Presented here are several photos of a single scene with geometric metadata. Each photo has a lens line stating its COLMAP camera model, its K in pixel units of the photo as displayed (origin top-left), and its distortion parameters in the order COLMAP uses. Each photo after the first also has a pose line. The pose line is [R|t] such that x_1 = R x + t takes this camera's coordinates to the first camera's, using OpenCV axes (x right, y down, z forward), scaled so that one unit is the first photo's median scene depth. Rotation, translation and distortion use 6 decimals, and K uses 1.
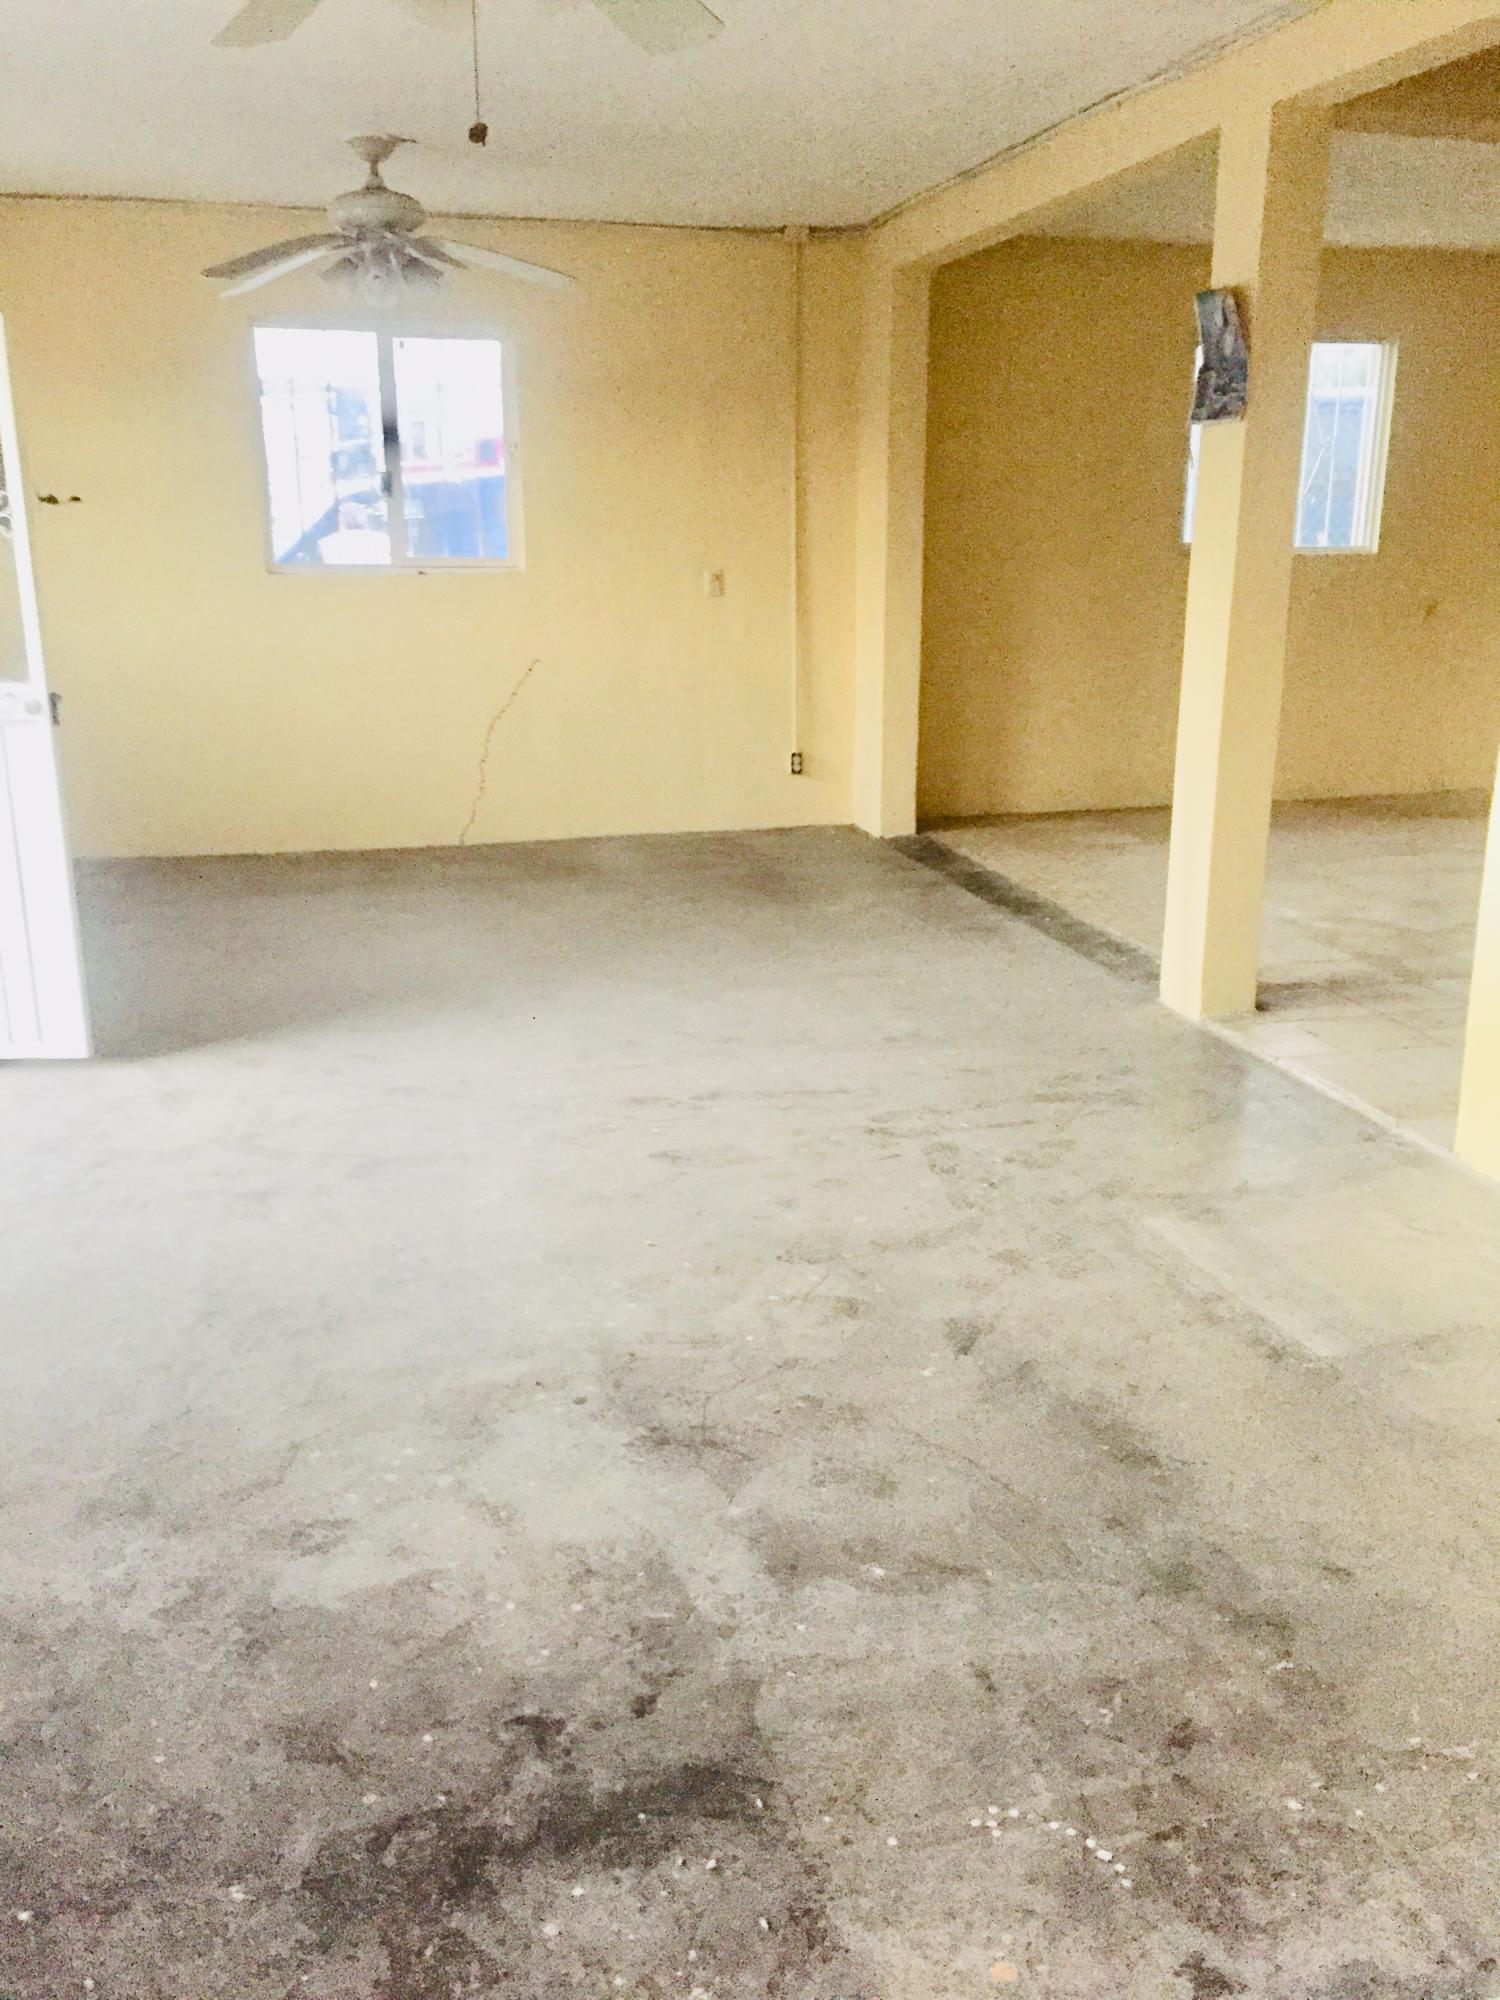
lens RADIAL K [[1713.8, 0, 755.3], [0, 1713.8, 997.7], [0, 0, 1]] dist [0.106851, -0.126803]
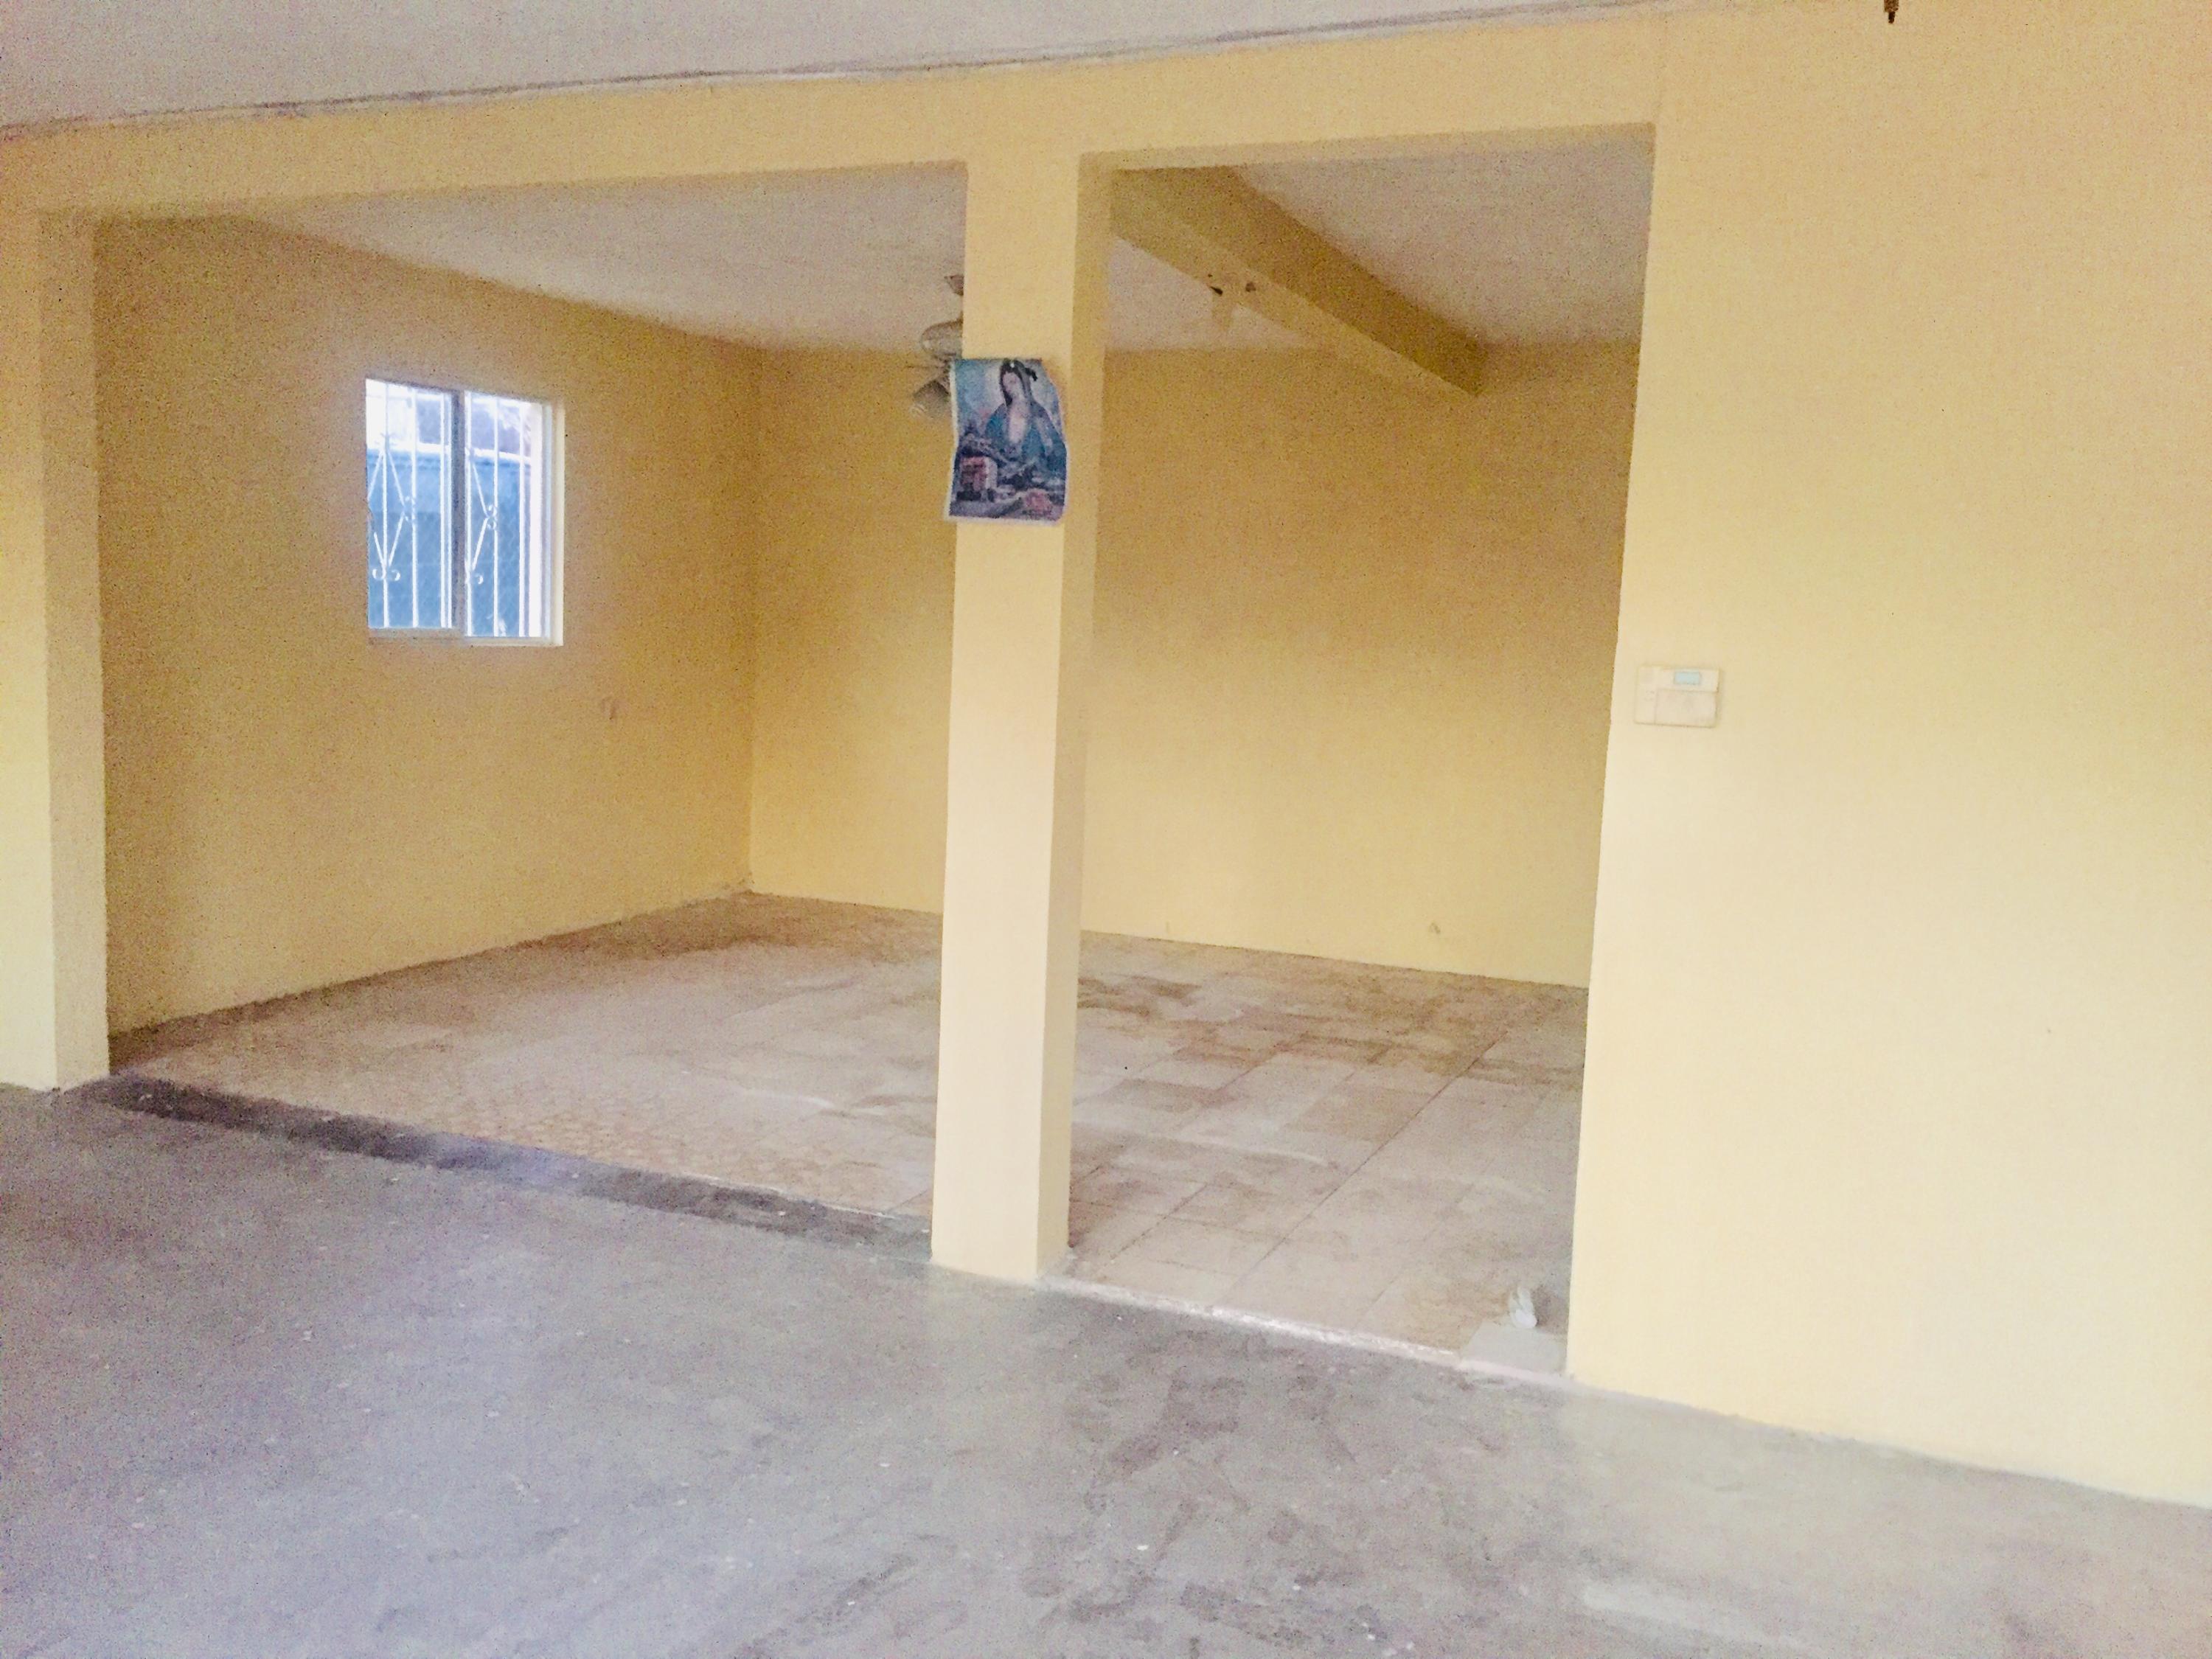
lens RADIAL K [[1895.5, 0, 1093.5], [0, 1895.5, 831.0], [0, 0, 1]] dist [0.106851, -0.126803]
pose [[0.598099, -0.066755, 0.798637, -0.404220], [0.171914, 0.984014, -0.046497, -0.145329], [-0.782766, 0.165107, 0.600014, 0.473119]]
